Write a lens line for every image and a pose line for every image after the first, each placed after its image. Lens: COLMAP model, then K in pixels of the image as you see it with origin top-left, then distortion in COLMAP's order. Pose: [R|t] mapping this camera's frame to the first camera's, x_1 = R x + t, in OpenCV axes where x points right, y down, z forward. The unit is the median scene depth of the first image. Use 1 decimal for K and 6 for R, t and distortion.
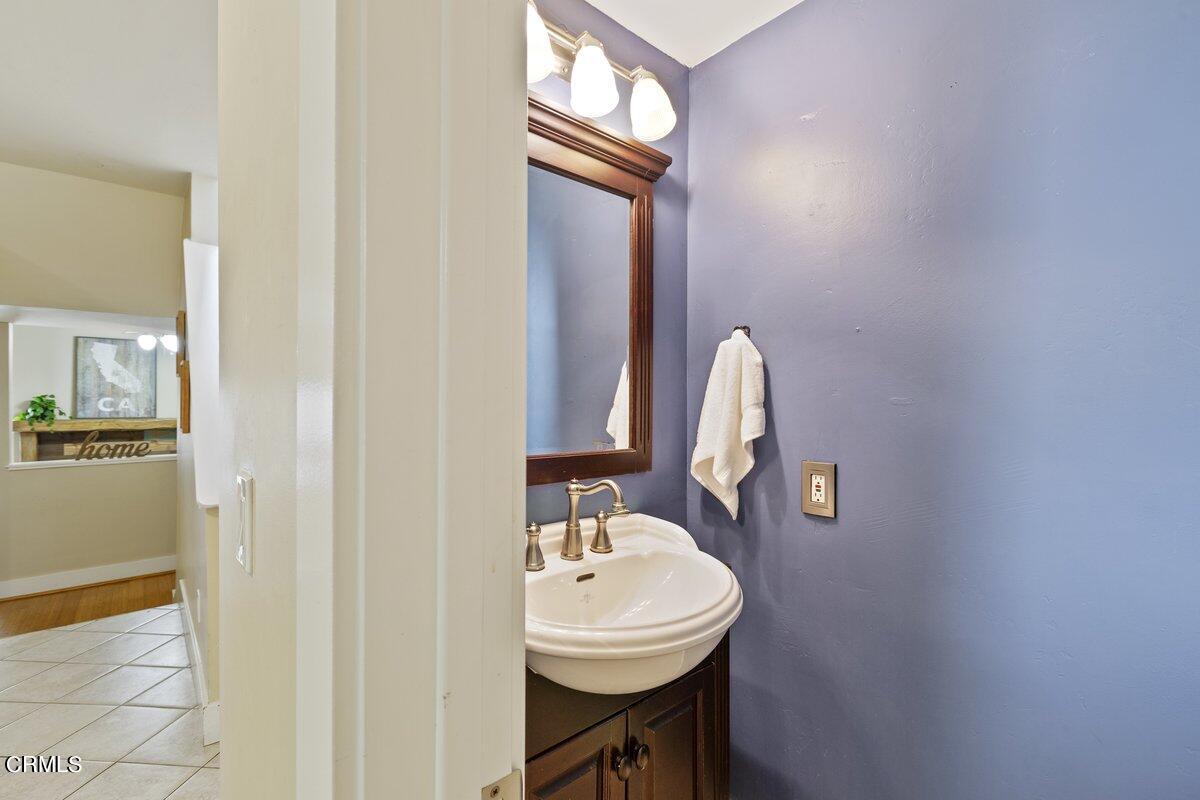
lens RADIAL K [[526.1, 0, 602.4], [0, 526.1, 402.6], [0, 0, 1]] dist [-0.002650, -0.000196]
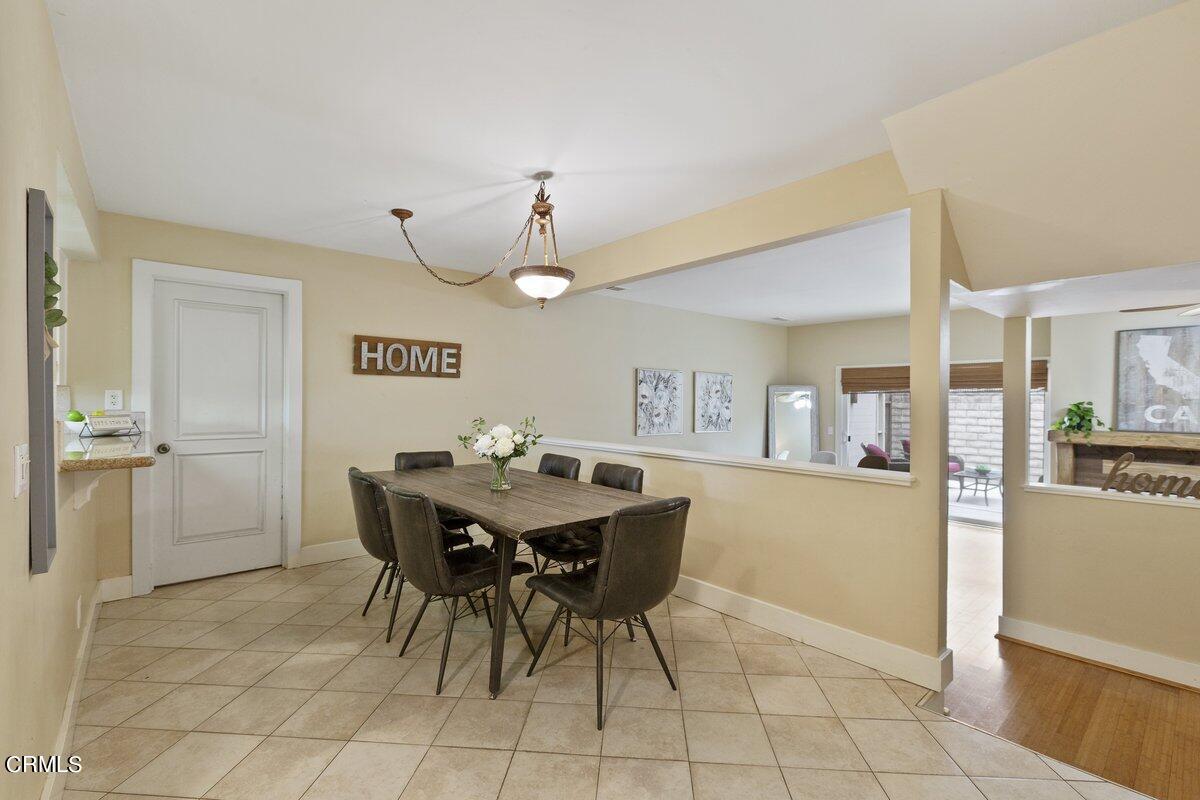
lens RADIAL K [[526.1, 0, 602.4], [0, 526.1, 402.6], [0, 0, 1]] dist [-0.002650, -0.000196]
pose [[-0.011806, -0.002388, -0.999927, -0.167379], [-0.011303, 0.999934, -0.002254, -0.002419], [0.999866, 0.011276, -0.011832, 0.198278]]
